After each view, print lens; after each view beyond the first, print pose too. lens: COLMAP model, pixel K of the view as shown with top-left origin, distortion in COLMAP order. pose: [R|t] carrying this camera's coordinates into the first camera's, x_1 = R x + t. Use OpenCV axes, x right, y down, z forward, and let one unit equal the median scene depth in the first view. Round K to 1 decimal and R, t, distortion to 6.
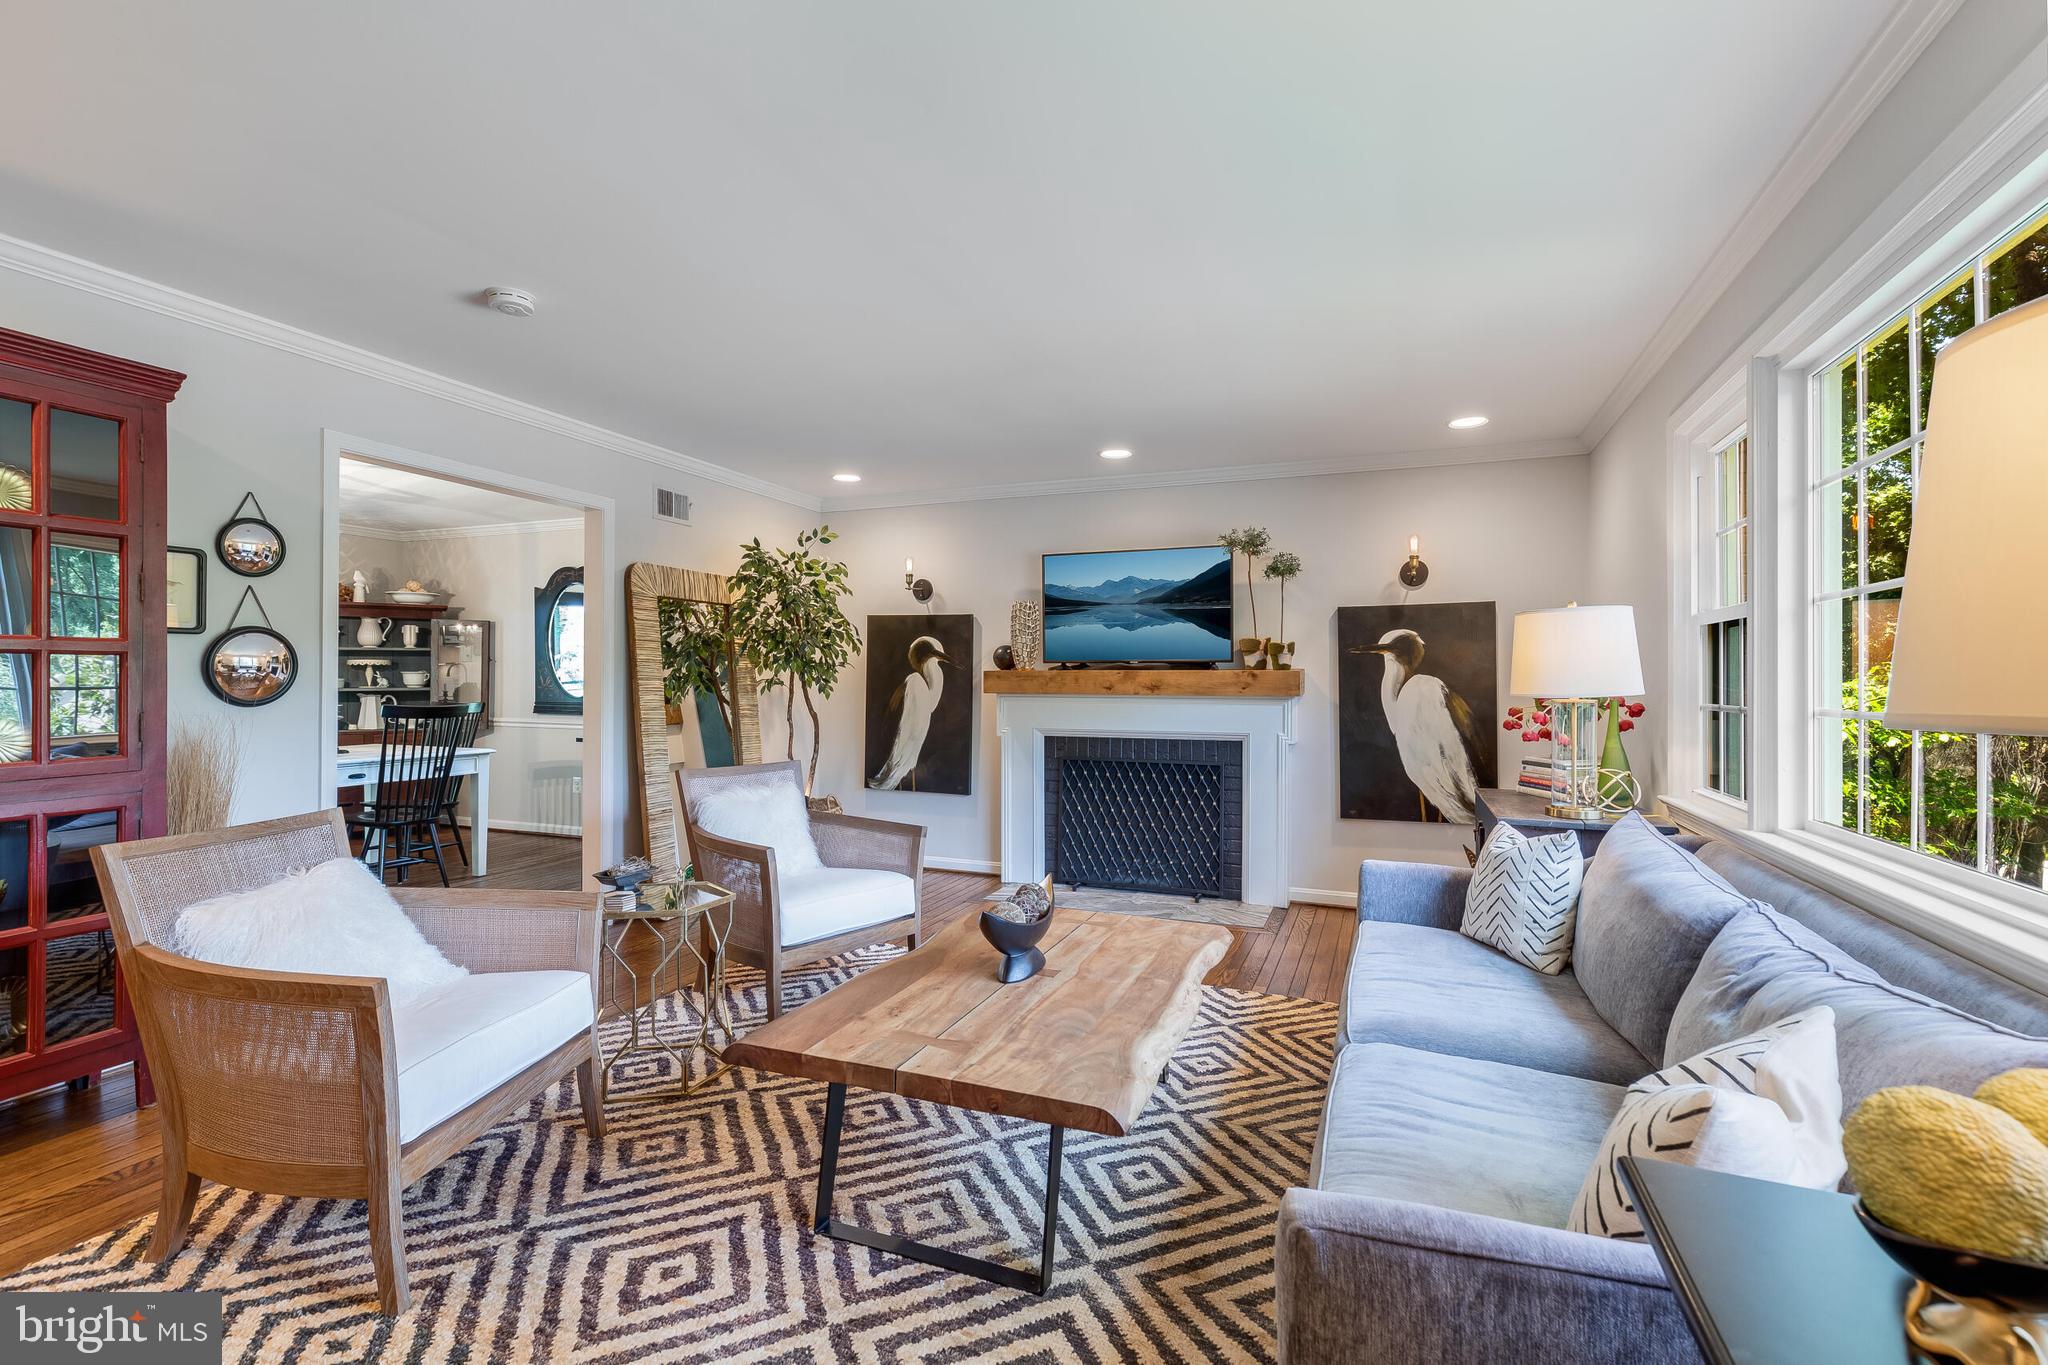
lens RADIAL K [[918.9, 0, 1023.8], [0, 918.9, 679.0], [0, 0, 1]] dist [0.004649, -0.000032]
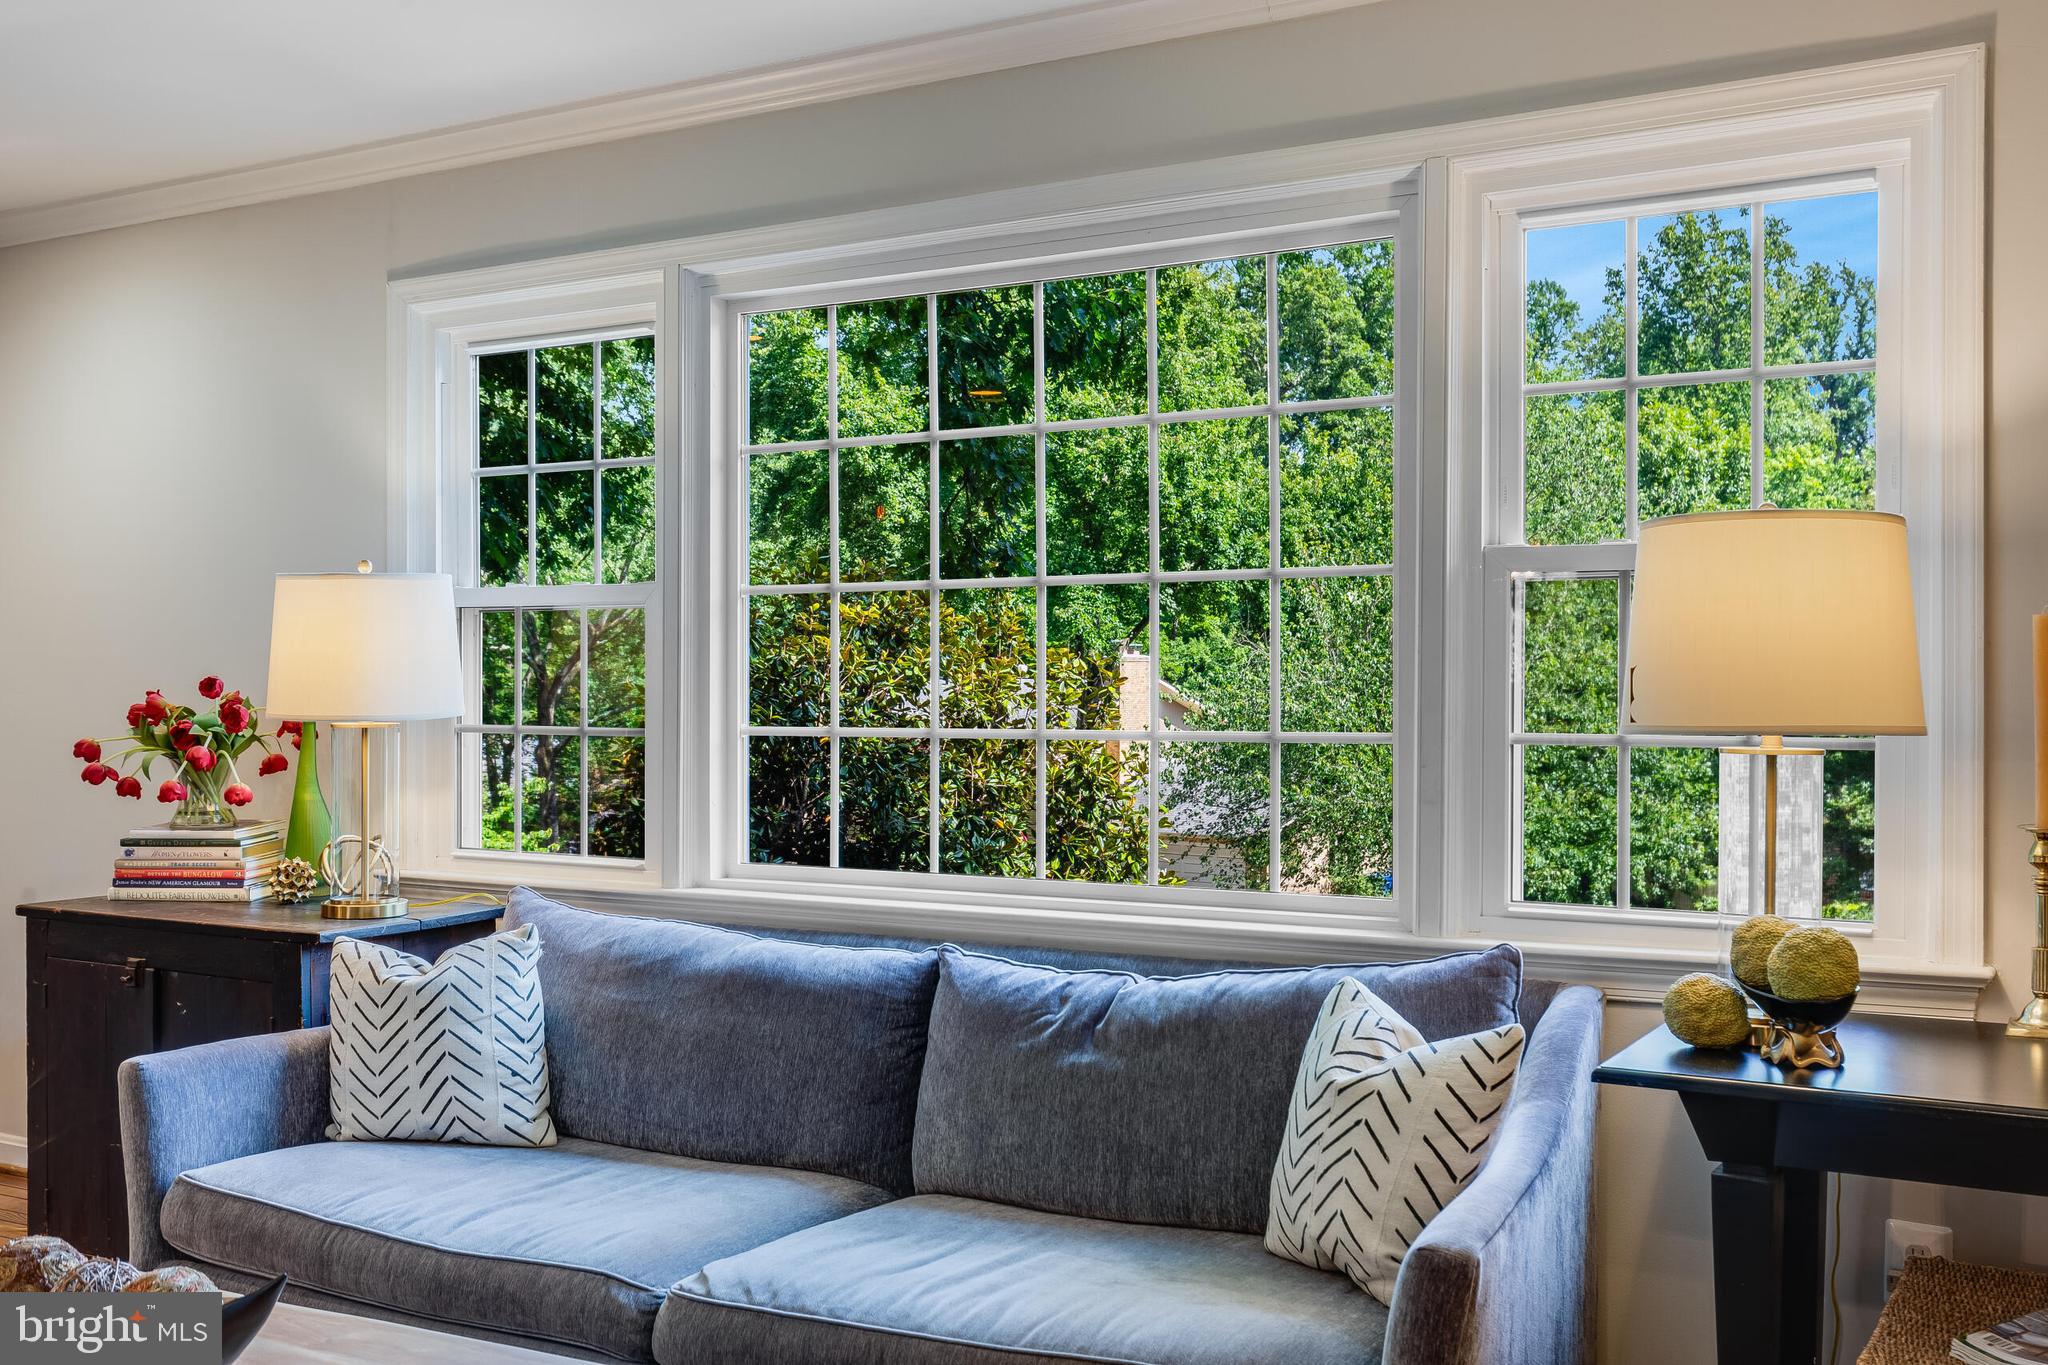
lens RADIAL K [[1909.2, 0, 1026.7], [0, 1909.2, 679.2], [0, 0, 1]] dist [0.015795, 0.000000]
pose [[0.121446, 0.004782, 0.992587, -0.368338], [-0.005500, 0.999976, -0.004144, -0.001373], [-0.992583, -0.004956, 0.121469, 0.259658]]
